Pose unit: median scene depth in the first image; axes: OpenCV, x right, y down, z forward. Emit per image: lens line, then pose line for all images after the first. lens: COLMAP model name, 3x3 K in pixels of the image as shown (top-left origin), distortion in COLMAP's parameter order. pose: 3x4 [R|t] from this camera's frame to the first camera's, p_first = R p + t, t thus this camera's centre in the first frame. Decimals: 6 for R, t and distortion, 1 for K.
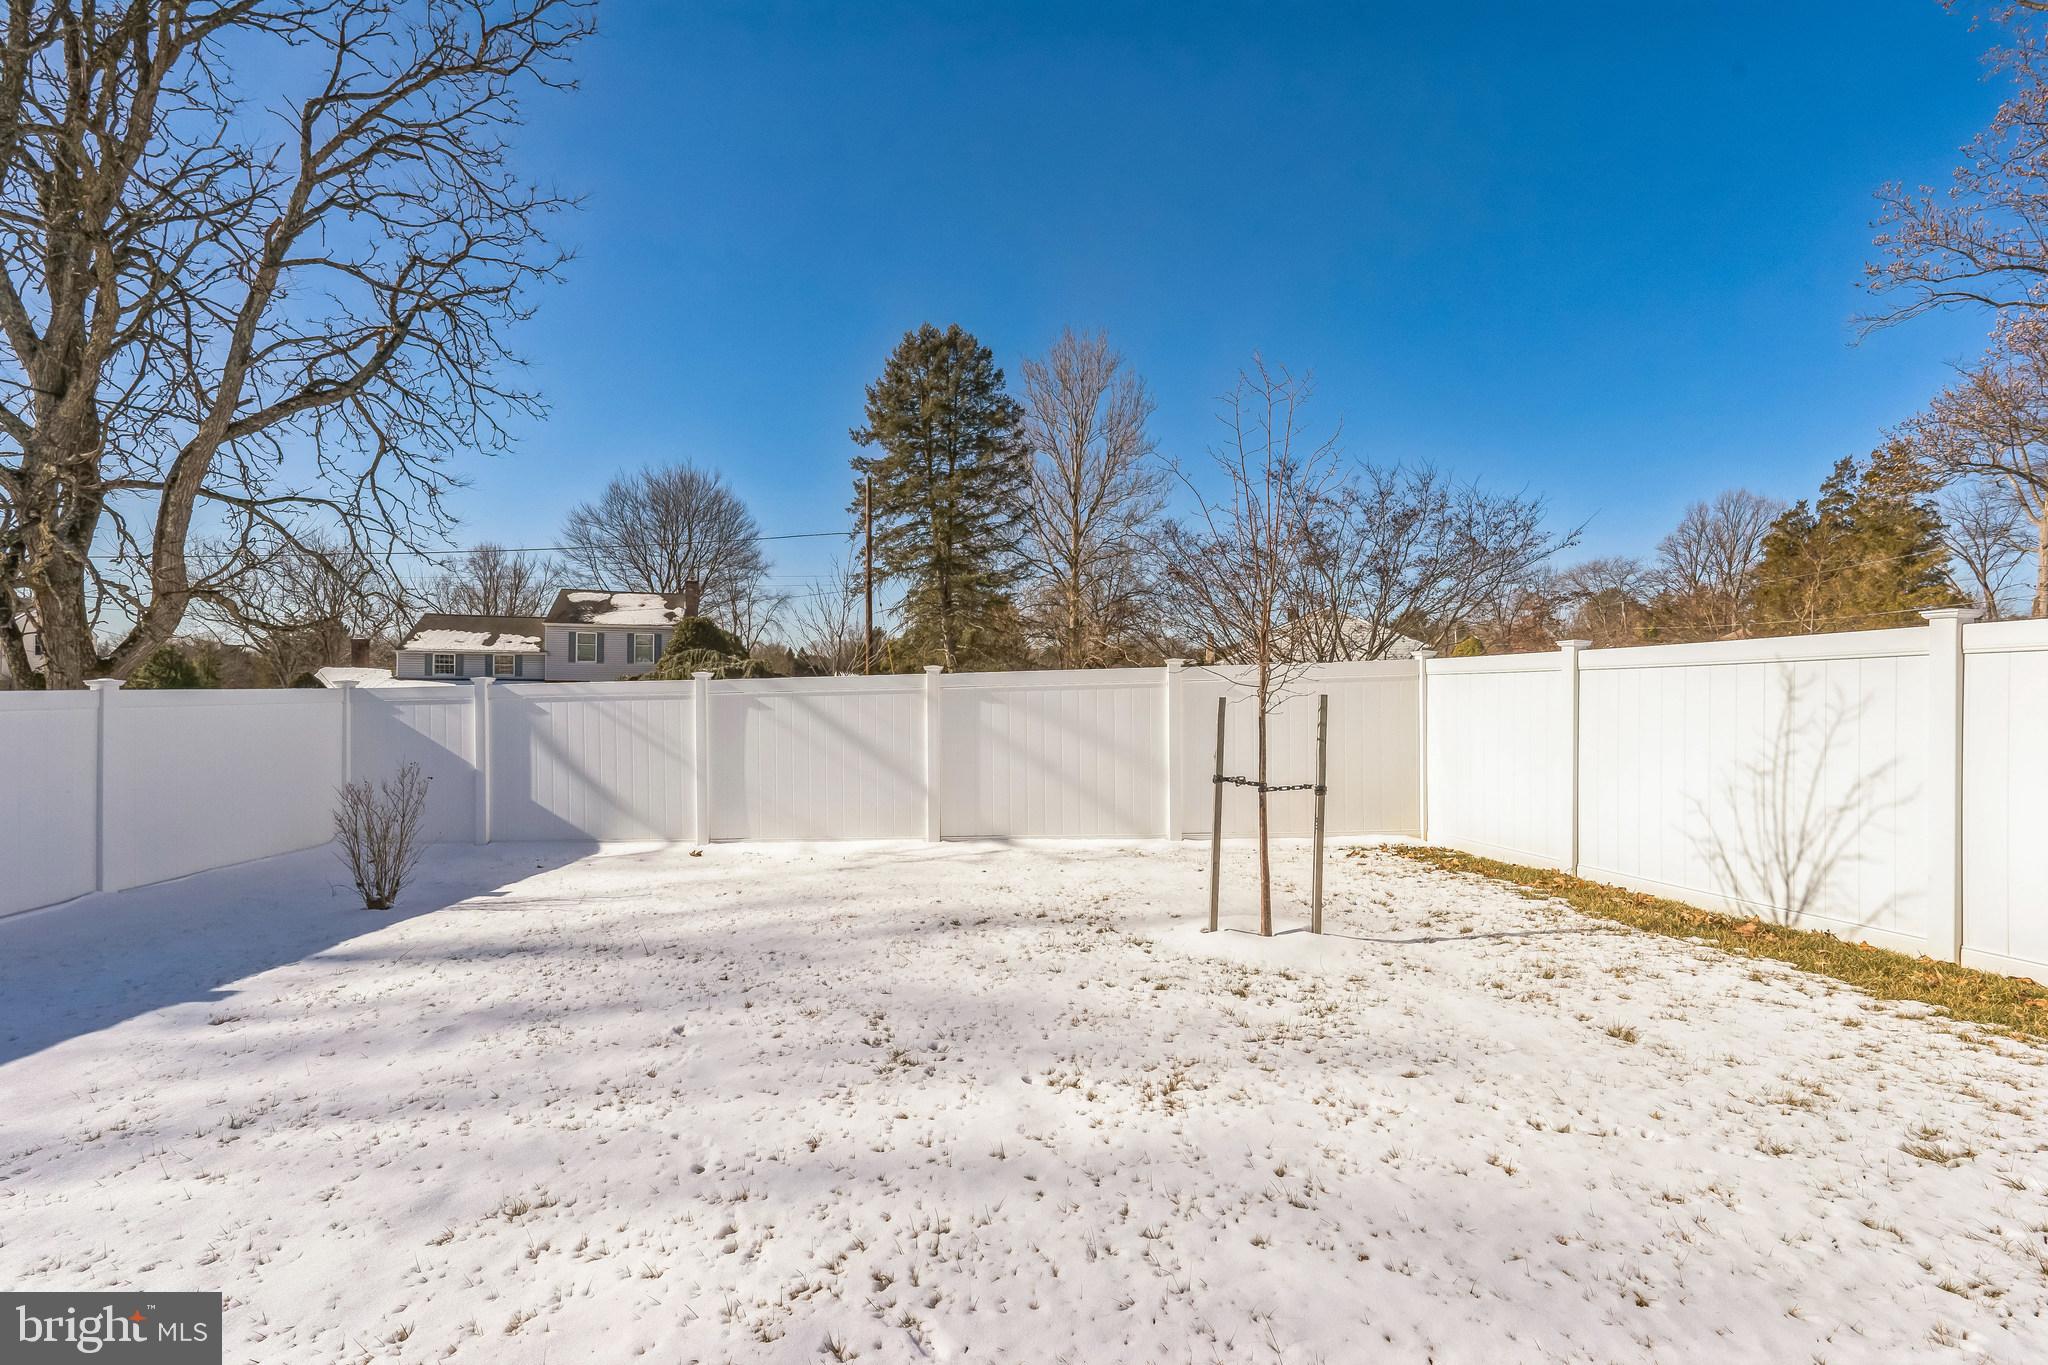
lens RADIAL K [[924.6, 0, 1024.0], [0, 924.6, 682.5], [0, 0, 1]] dist [-0.000175, -0.000168]
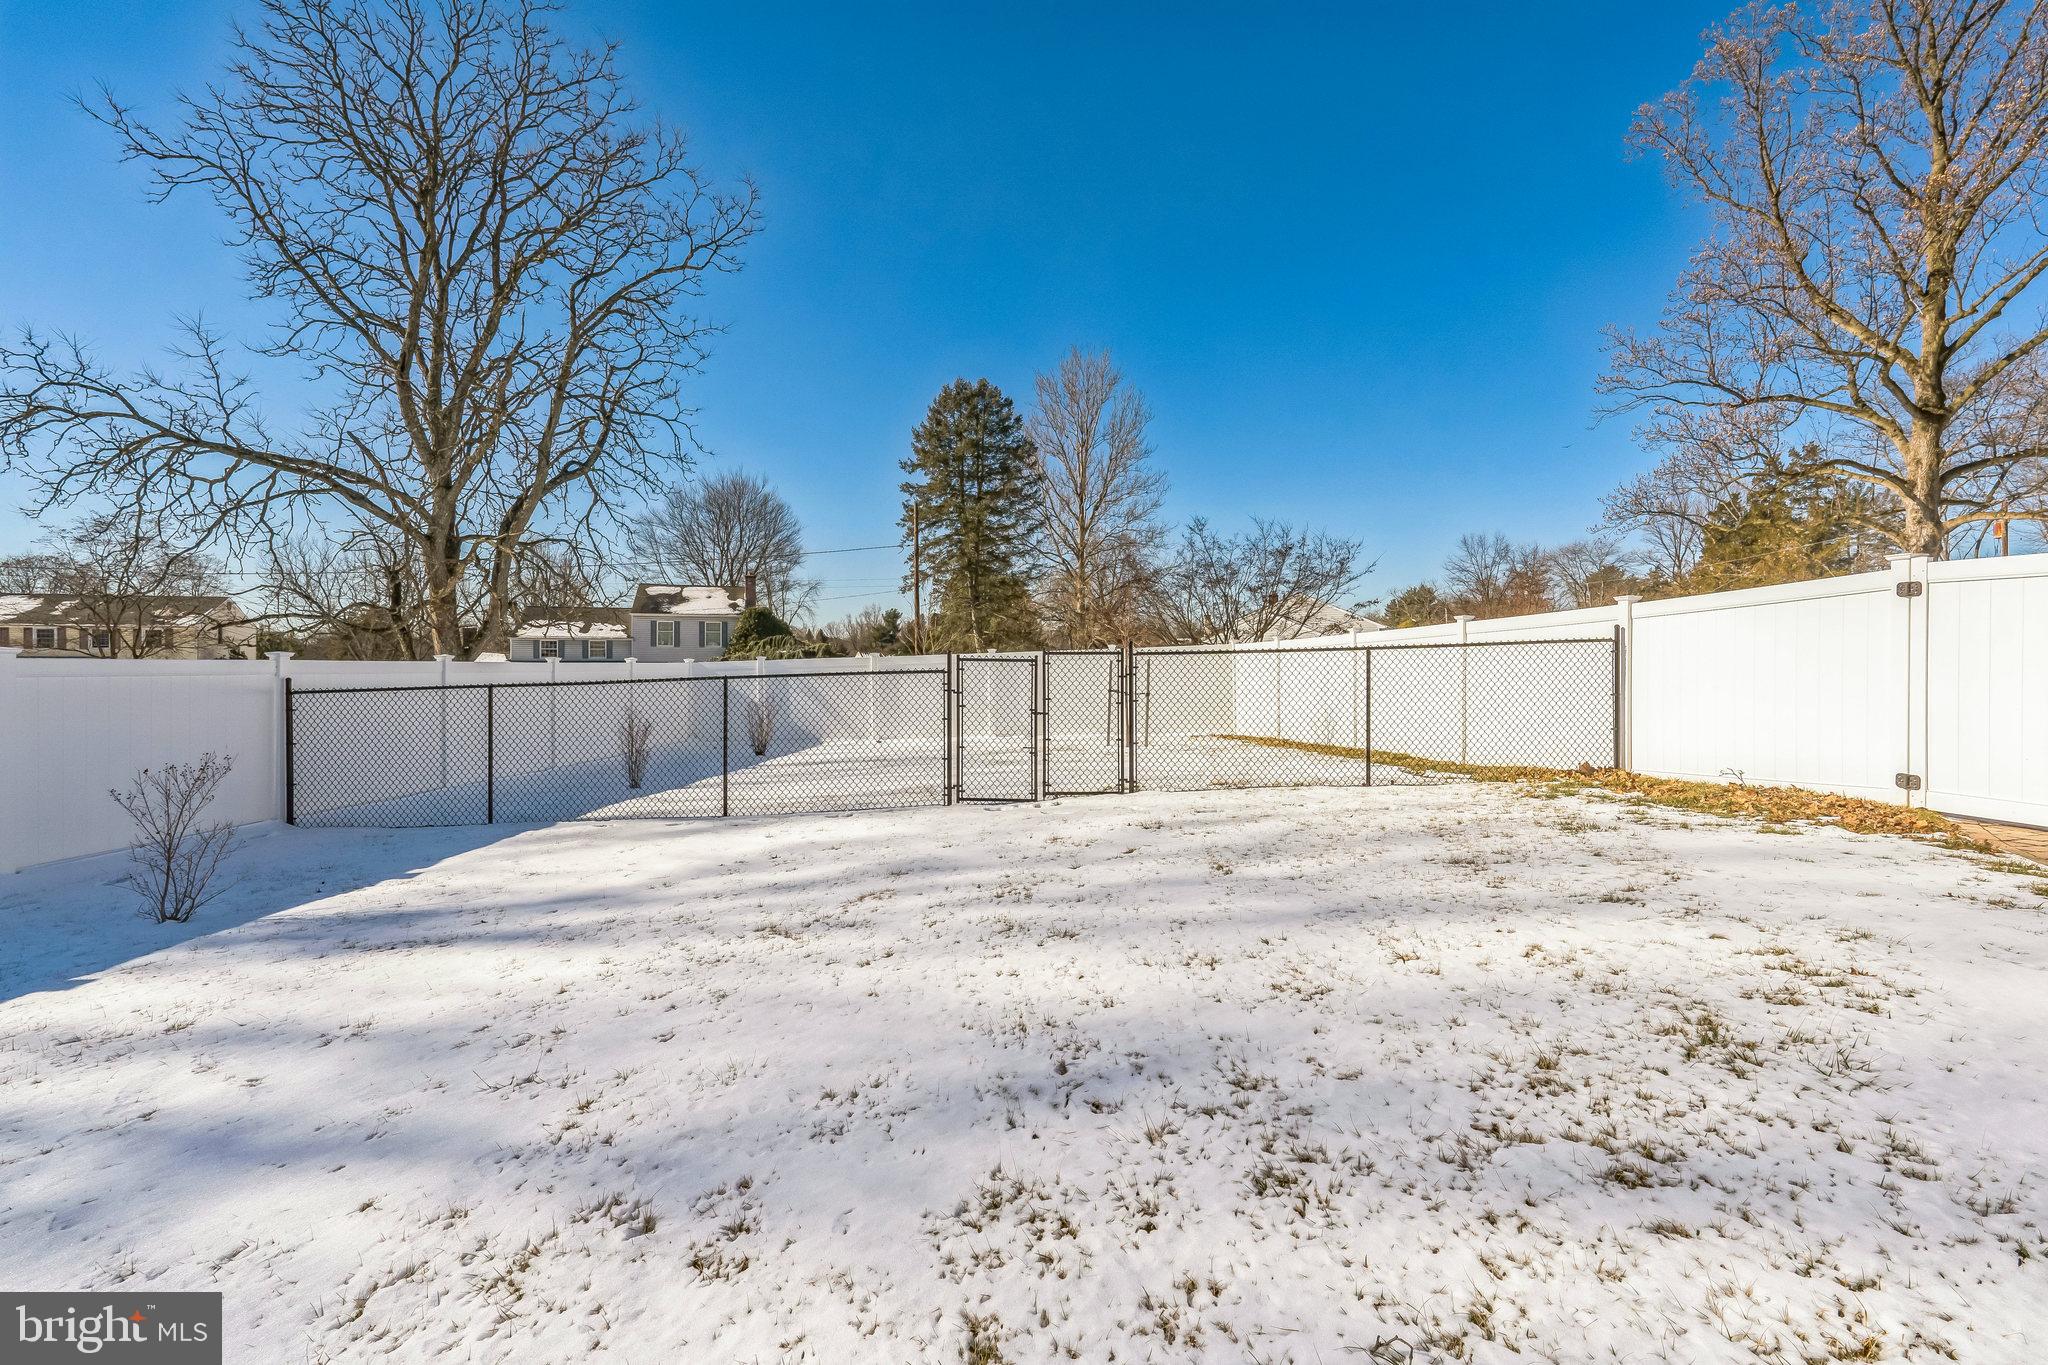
lens RADIAL K [[919.5, 0, 1016.5], [0, 919.5, 676.2], [0, 0, 1]] dist [0.002698, 0.000708]
pose [[0.999772, -0.006527, -0.020354, -0.002703], [0.006821, 0.999873, 0.014381, 0.002374], [0.020257, -0.014517, 0.999689, -0.161897]]
